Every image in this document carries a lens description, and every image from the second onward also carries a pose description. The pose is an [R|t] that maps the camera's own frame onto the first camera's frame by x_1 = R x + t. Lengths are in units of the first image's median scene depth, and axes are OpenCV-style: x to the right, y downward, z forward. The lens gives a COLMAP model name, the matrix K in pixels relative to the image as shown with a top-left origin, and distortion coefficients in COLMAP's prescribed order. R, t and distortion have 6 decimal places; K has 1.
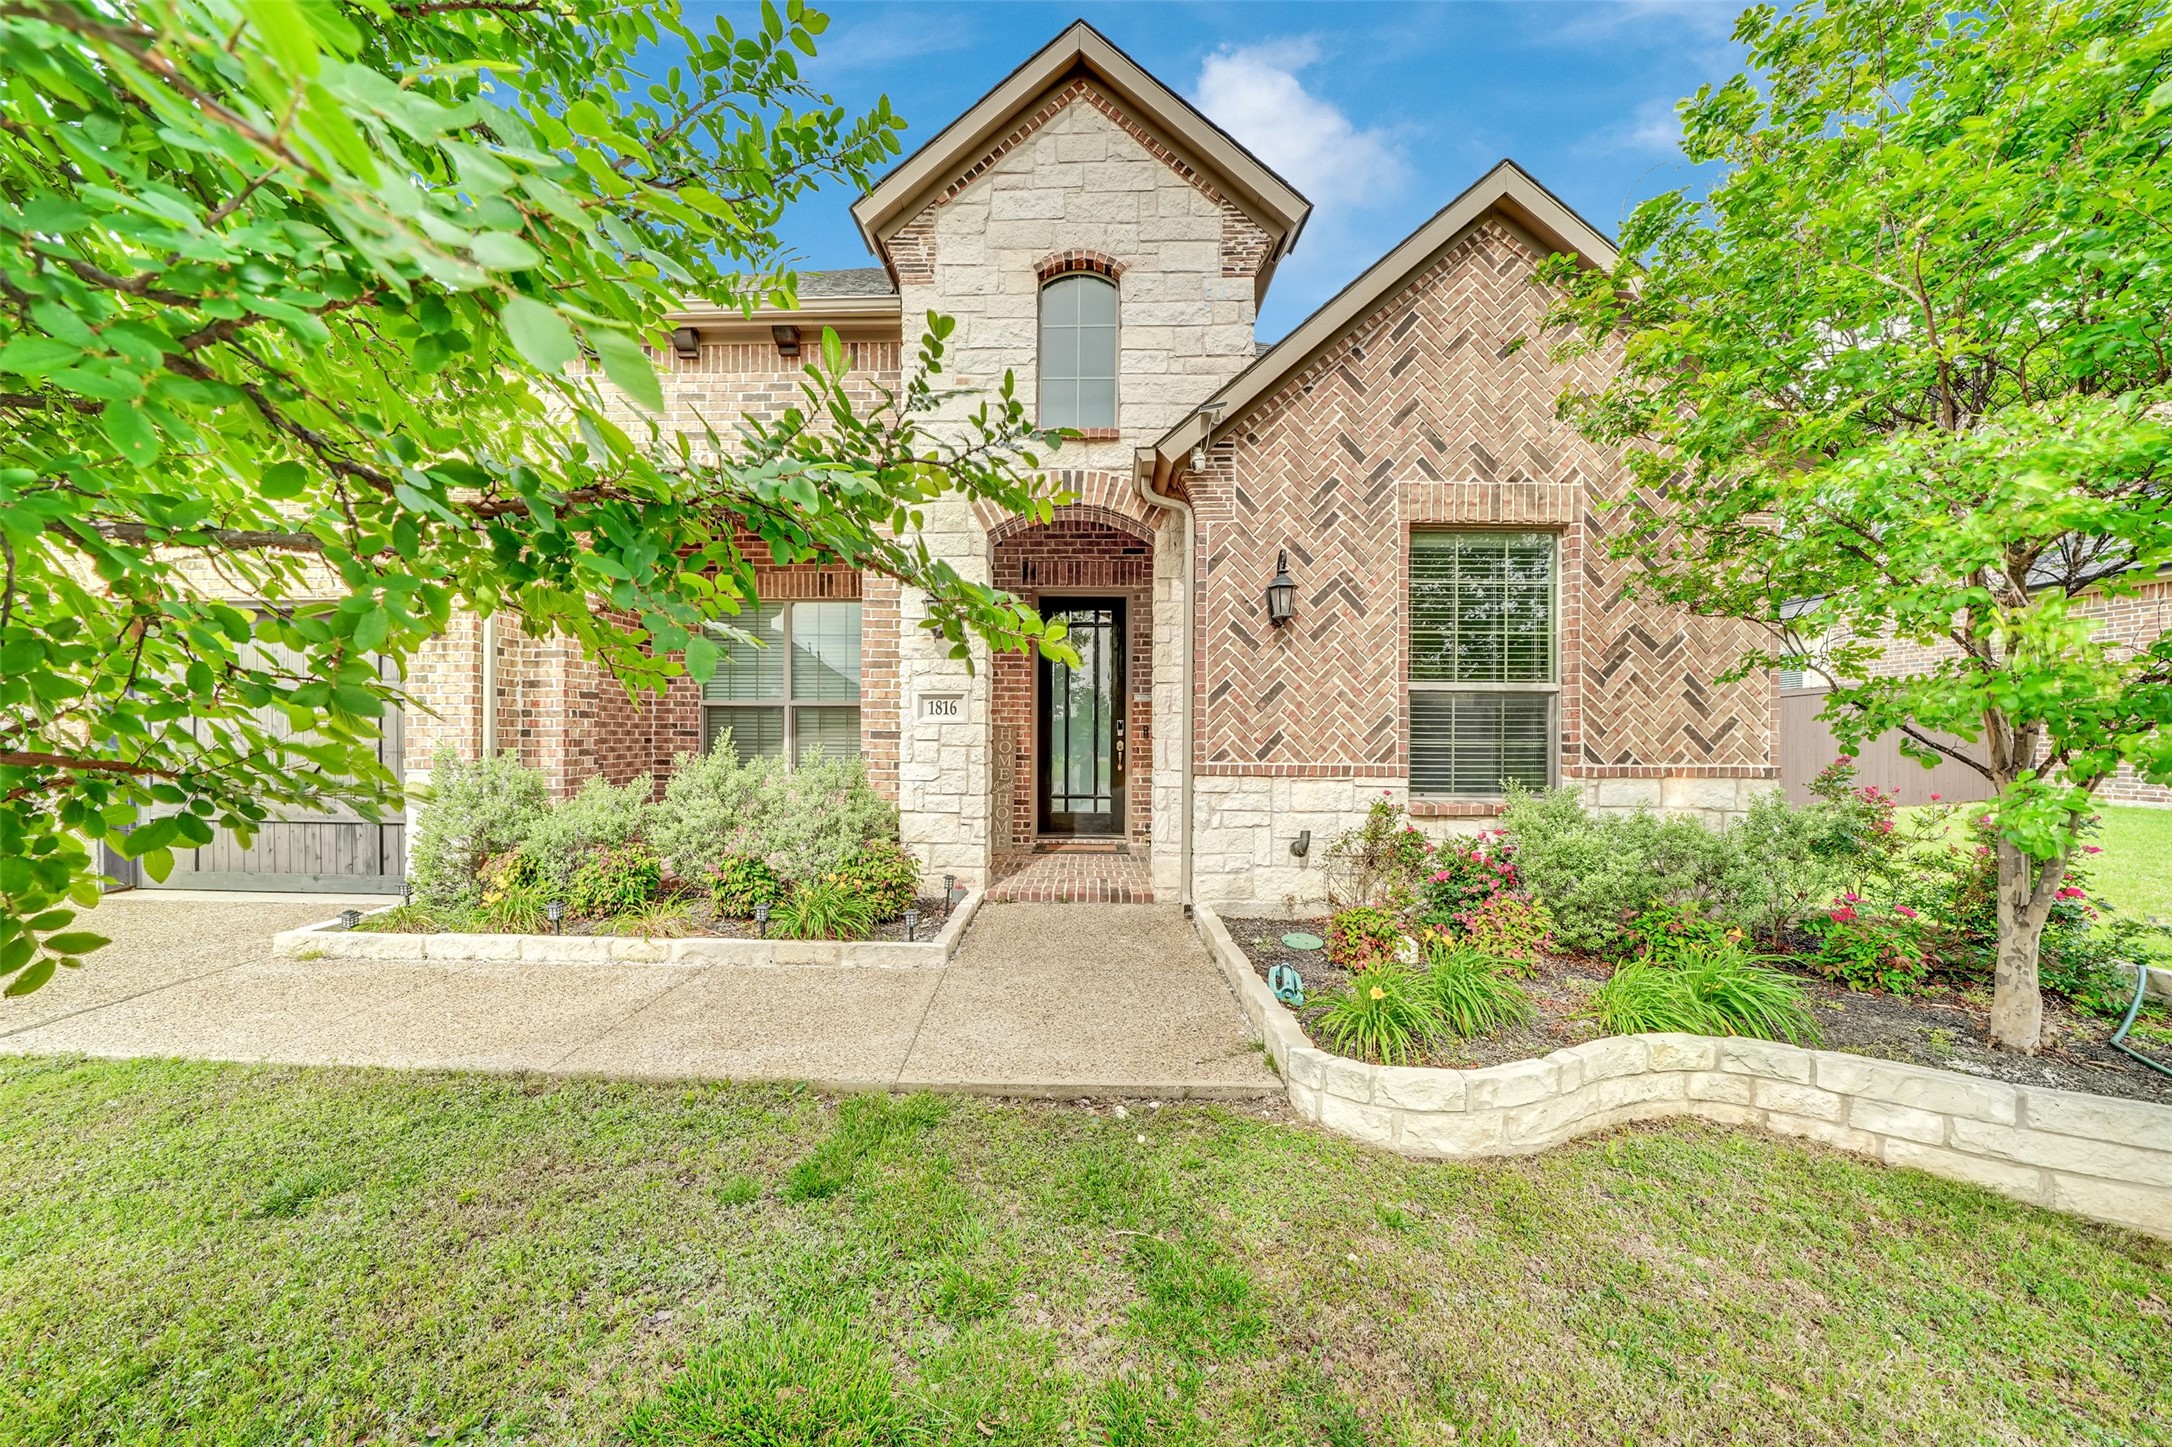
lens RADIAL K [[774.0, 0, 1084.0], [0, 774.0, 725.3], [0, 0, 1]] dist [-0.019459, 0.000520]
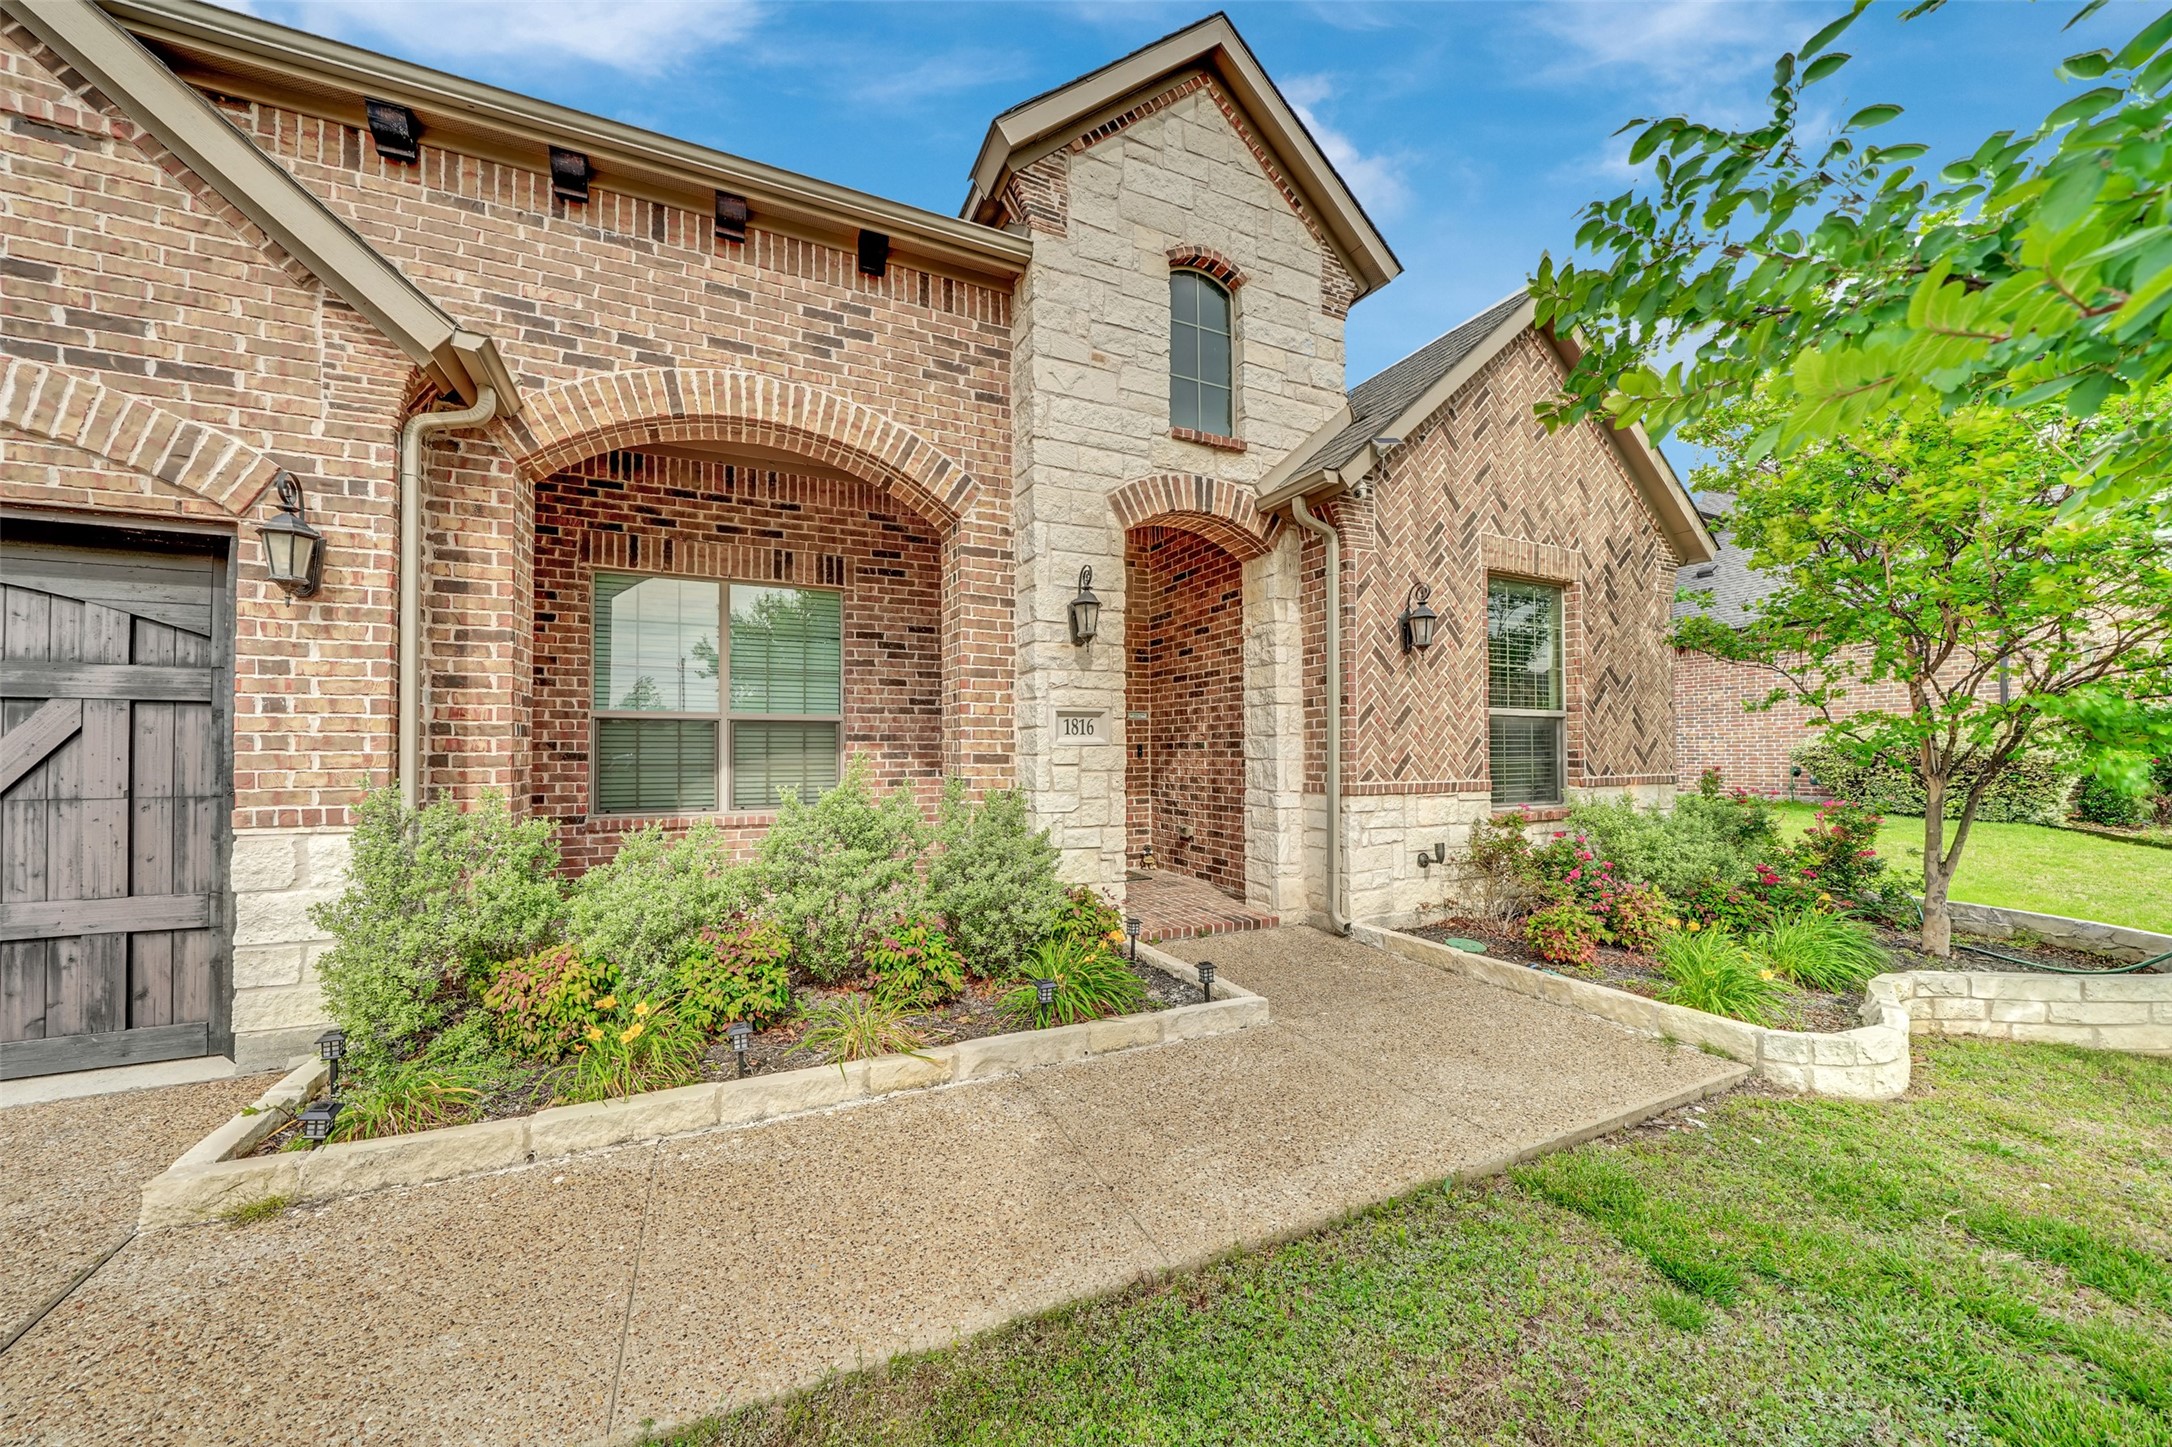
lens RADIAL K [[786.5, 0, 1086.0], [0, 786.5, 723.5], [0, 0, 1]] dist [-0.015719, 0.000176]
pose [[0.890236, 0.009291, 0.455405, -0.637013], [-0.000186, 0.999799, -0.020035, -0.009167], [-0.455500, 0.017751, 0.890059, 0.236113]]
